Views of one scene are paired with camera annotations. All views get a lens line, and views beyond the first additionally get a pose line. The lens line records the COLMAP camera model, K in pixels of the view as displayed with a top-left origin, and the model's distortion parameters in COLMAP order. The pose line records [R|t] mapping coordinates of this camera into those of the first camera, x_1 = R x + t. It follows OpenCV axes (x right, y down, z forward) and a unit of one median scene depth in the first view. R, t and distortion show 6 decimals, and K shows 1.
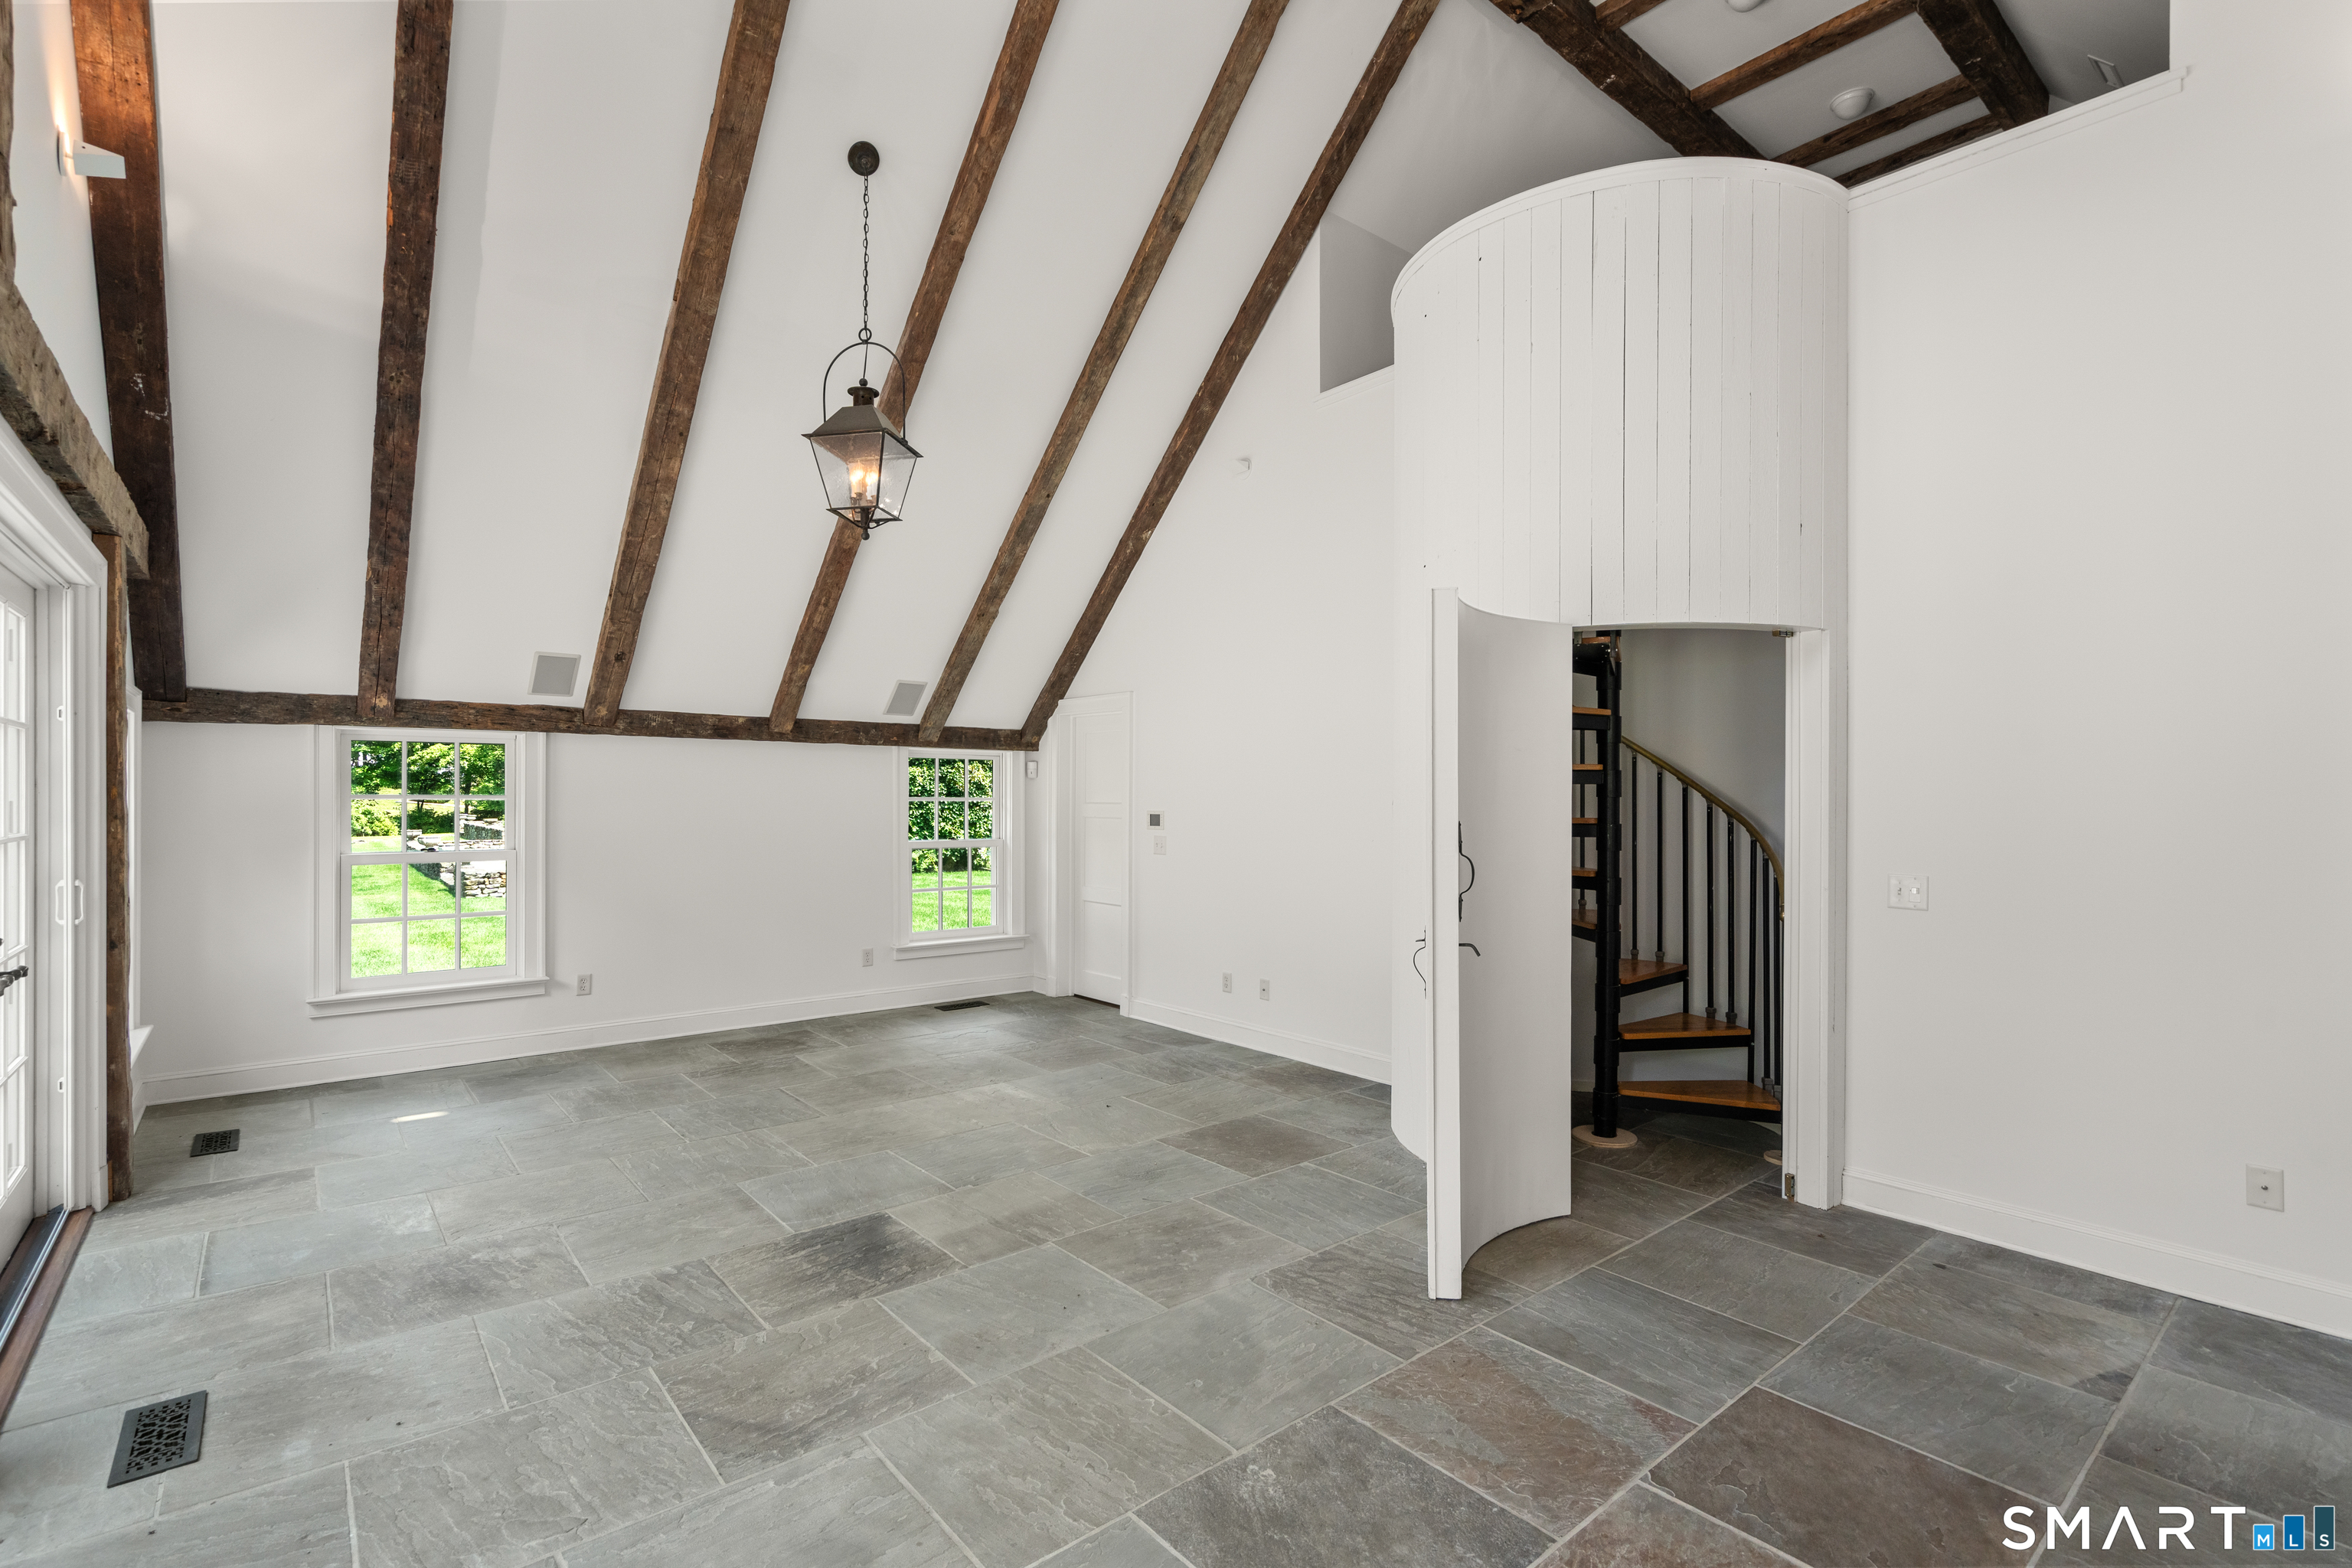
lens RADIAL K [[1081.0, 0, 1176.0], [0, 1081.0, 784.0], [0, 0, 1]] dist [-0.001051, 0.000363]
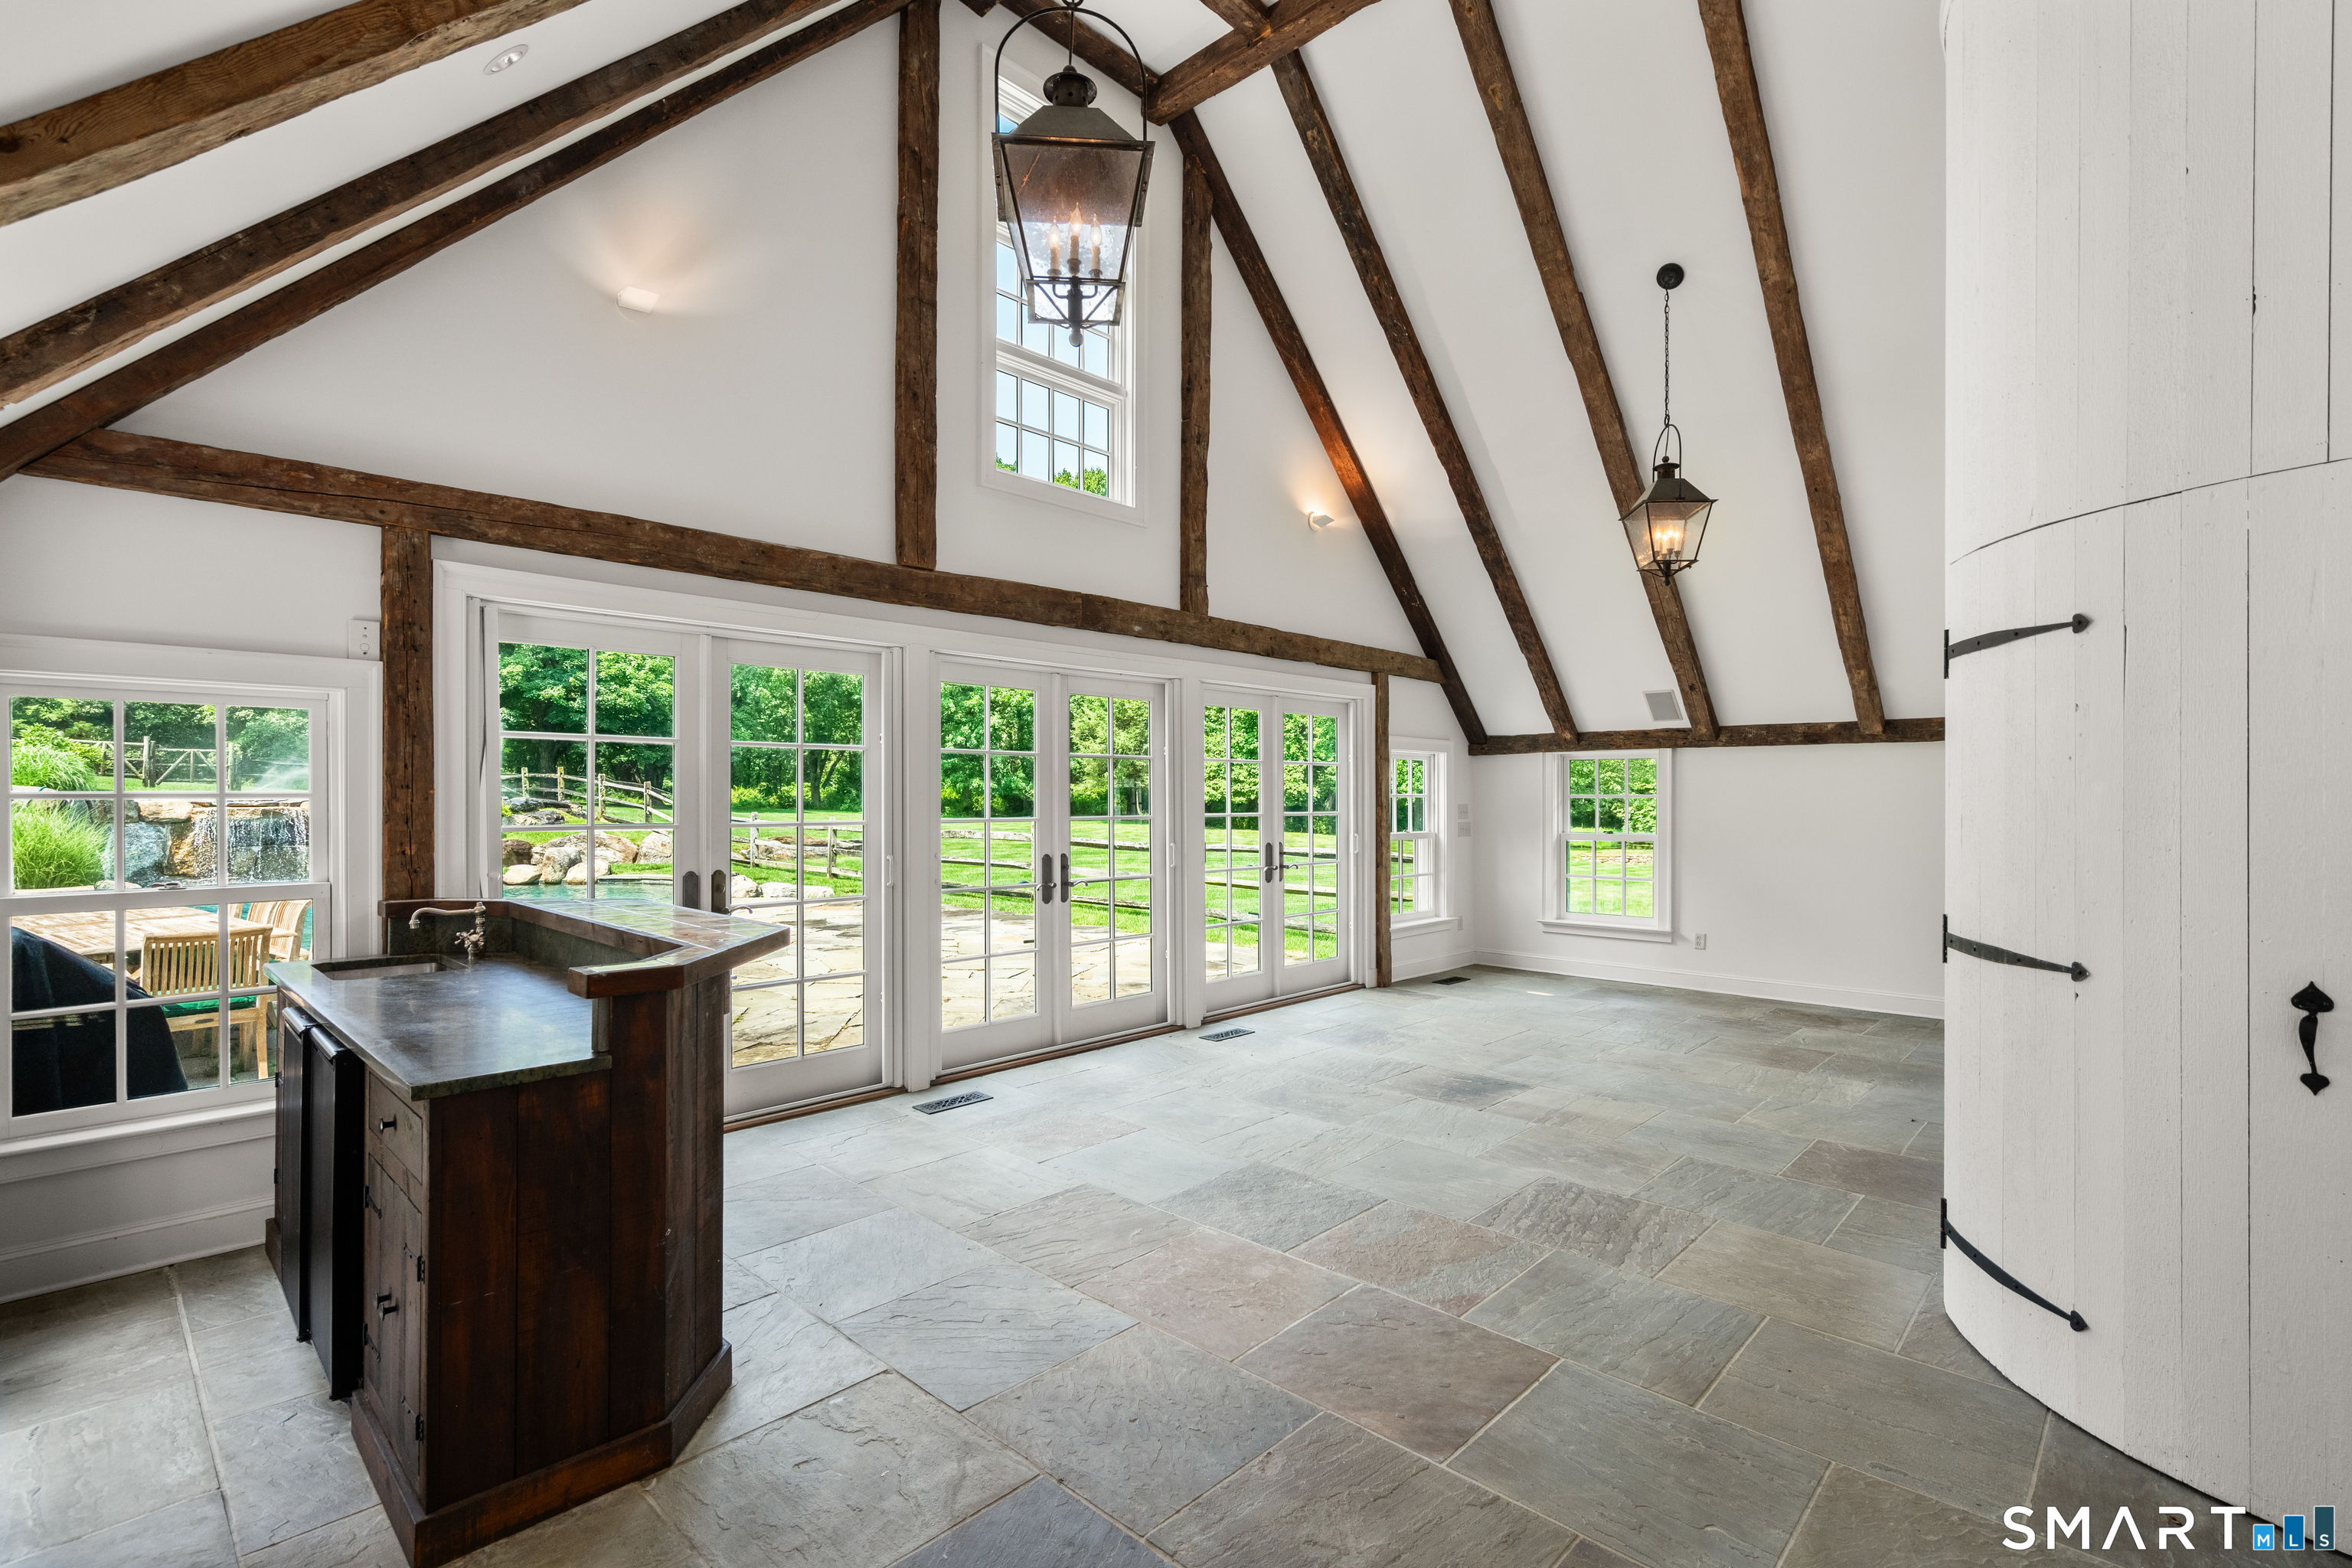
lens RADIAL K [[1081.0, 0, 1176.0], [0, 1081.0, 784.0], [0, 0, 1]] dist [-0.001051, 0.000363]
pose [[0.110224, -0.016051, -0.993777, 1.089889], [0.011394, 0.999824, -0.014885, 0.015554], [0.993842, -0.009682, 0.110387, 0.377302]]
